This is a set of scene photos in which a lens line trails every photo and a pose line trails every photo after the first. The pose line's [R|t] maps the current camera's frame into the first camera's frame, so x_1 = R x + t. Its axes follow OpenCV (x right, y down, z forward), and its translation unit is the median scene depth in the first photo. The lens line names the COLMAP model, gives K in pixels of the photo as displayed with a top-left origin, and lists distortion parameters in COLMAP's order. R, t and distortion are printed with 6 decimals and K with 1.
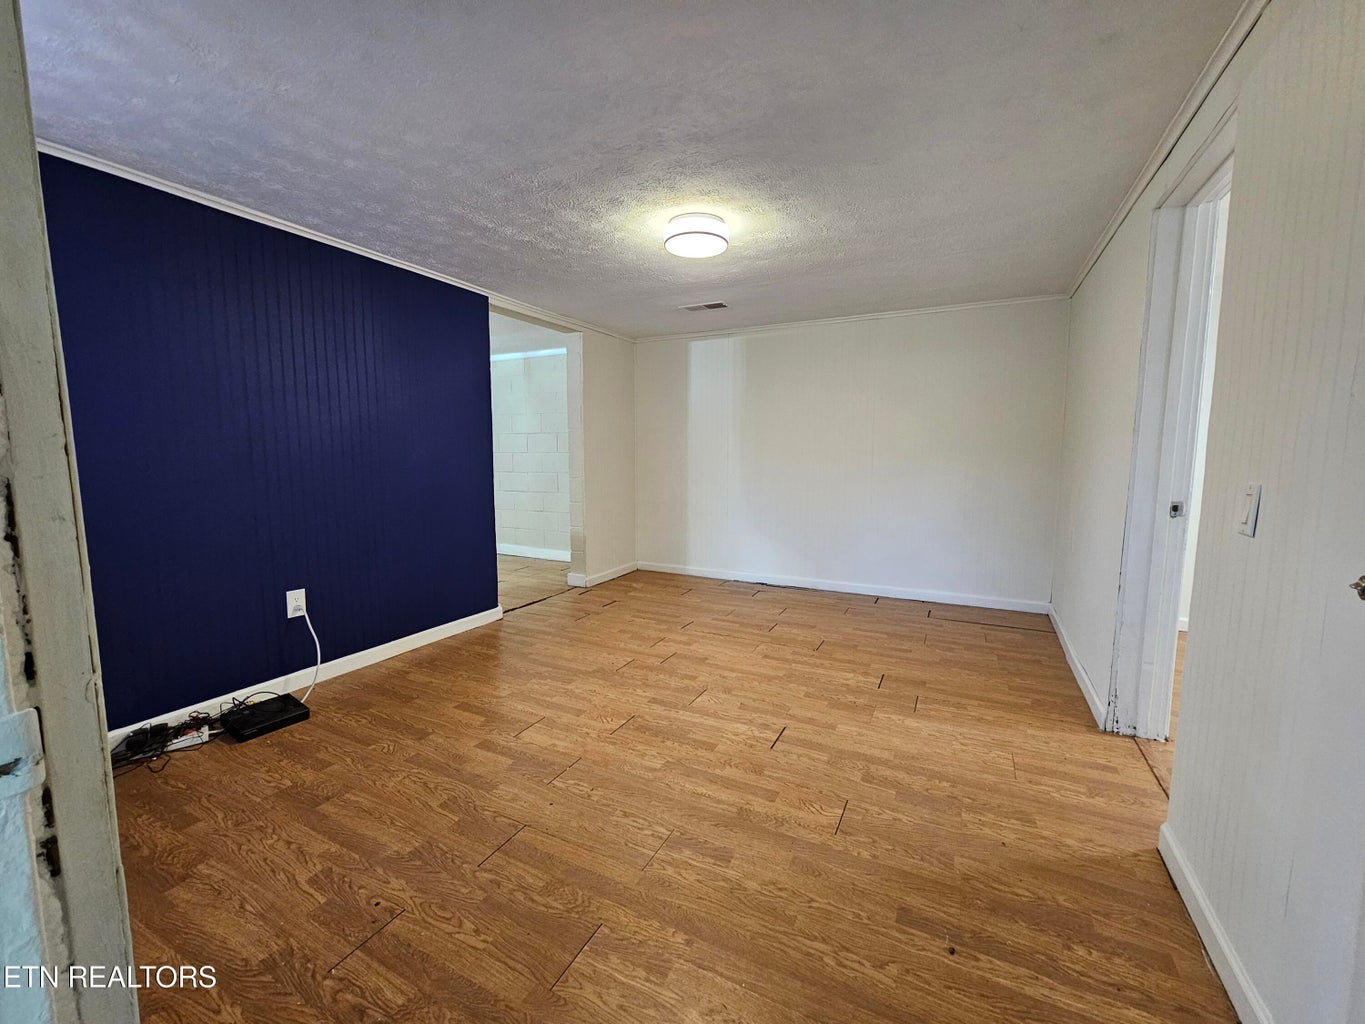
lens RADIAL K [[556.8, 0, 680.9], [0, 556.8, 508.7], [0, 0, 1]] dist [-0.000635, -0.000963]
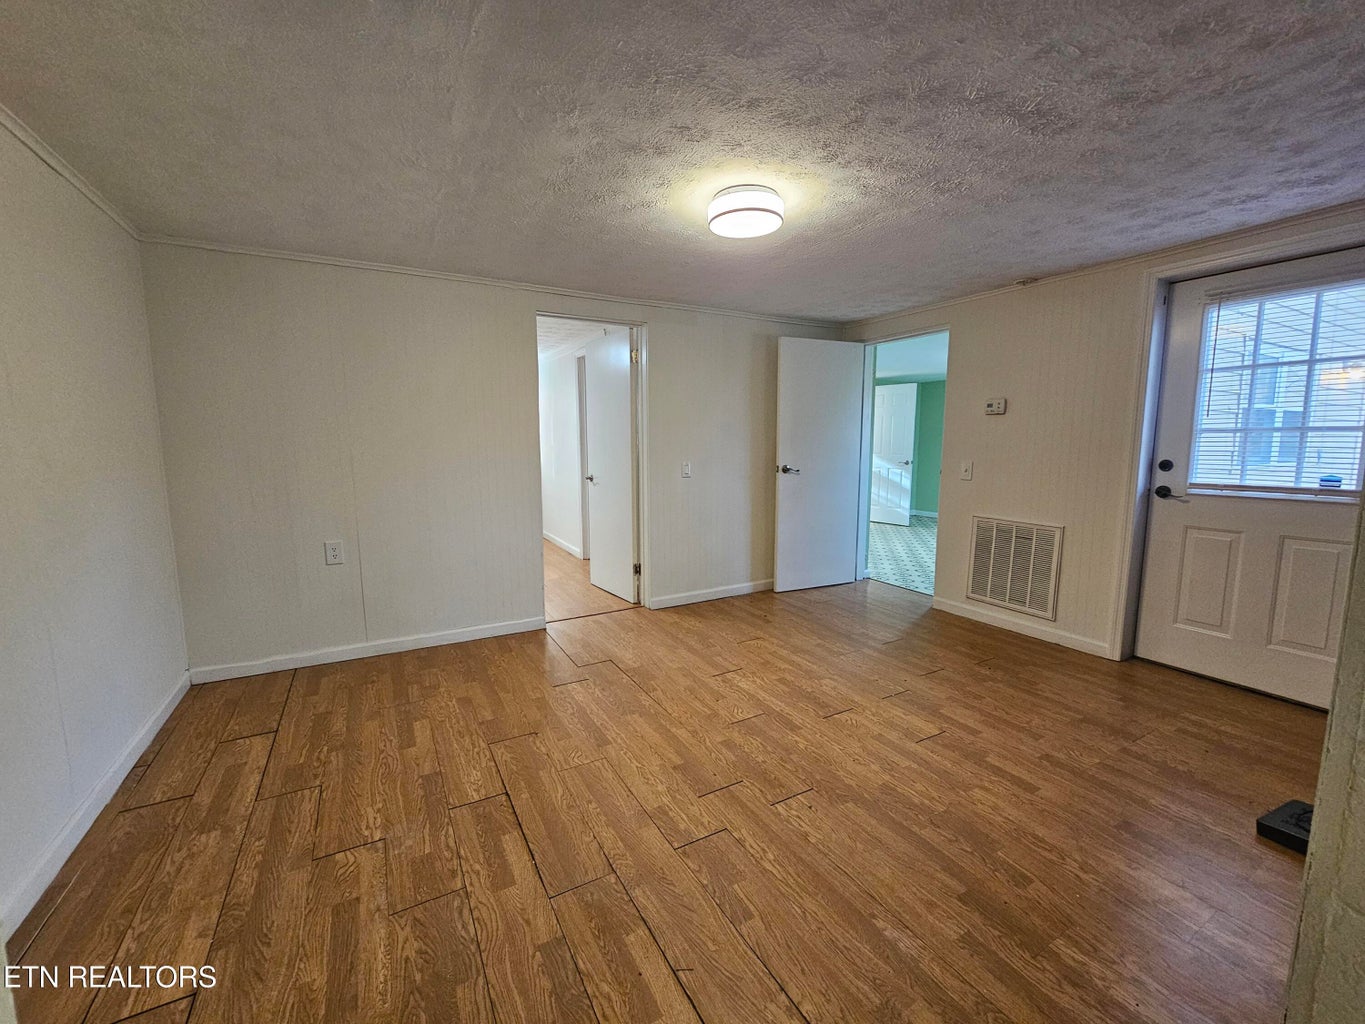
lens RADIAL K [[556.8, 0, 677.9], [0, 556.8, 517.2], [0, 0, 1]] dist [-0.000635, -0.000963]
pose [[-0.830984, -0.076168, 0.551057, -0.386079], [0.058789, 0.973011, 0.223145, -0.228529], [-0.553181, 0.217826, -0.804079, 1.835191]]
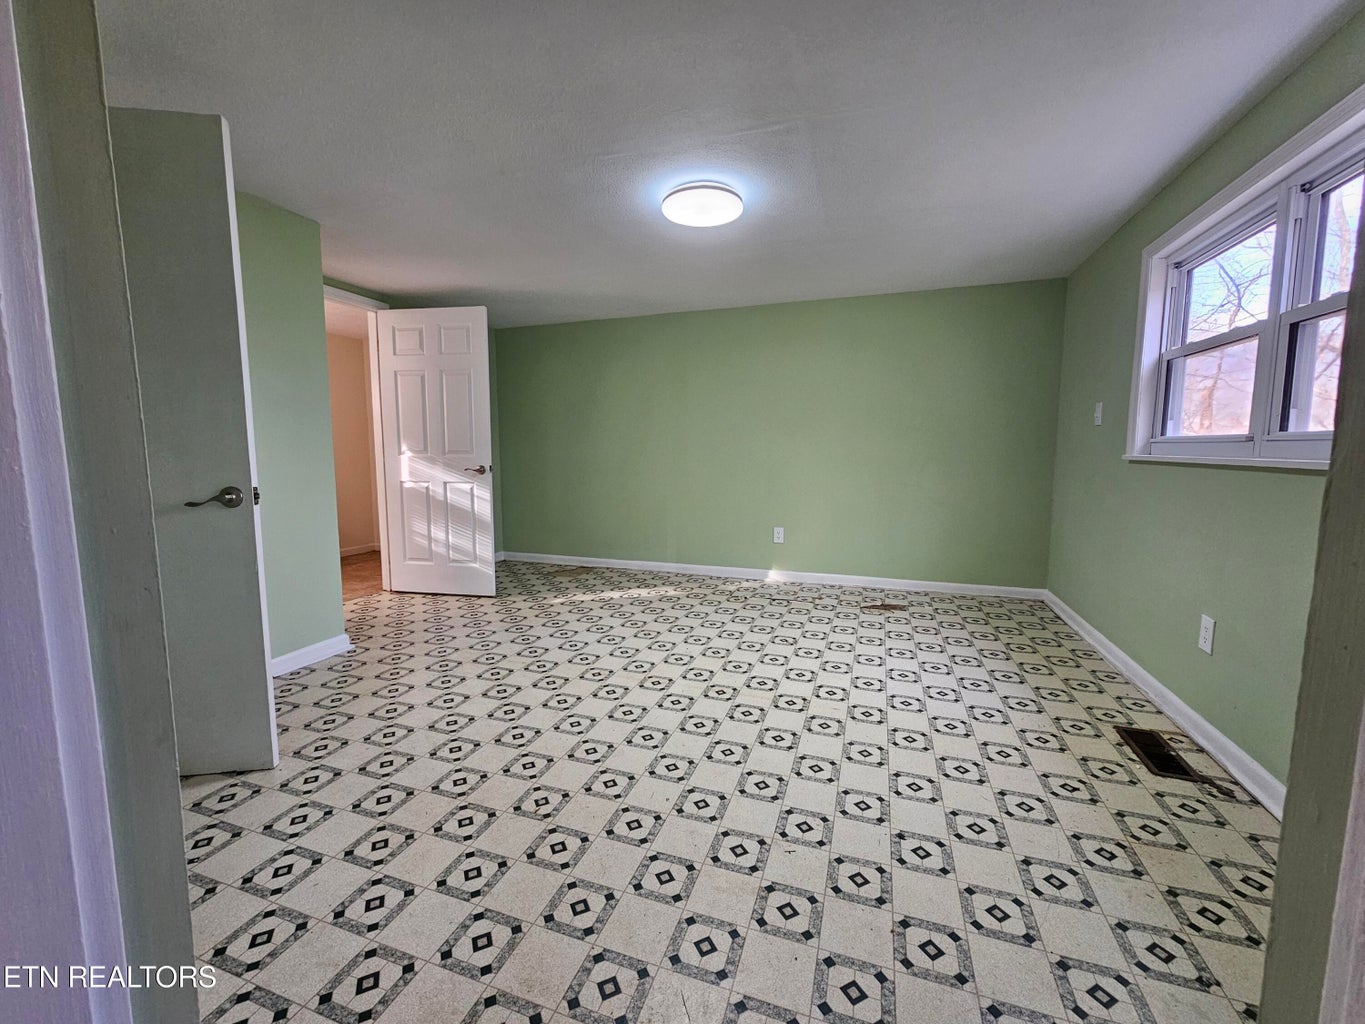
lens RADIAL K [[556.8, 0, 681.6], [0, 556.8, 511.8], [0, 0, 1]] dist [-0.000635, -0.000963]
pose [[-0.990683, 0.011786, -0.135675, -0.279409], [-0.017452, 0.977047, 0.212307, -0.148238], [0.135063, 0.212697, -0.967739, 1.297084]]
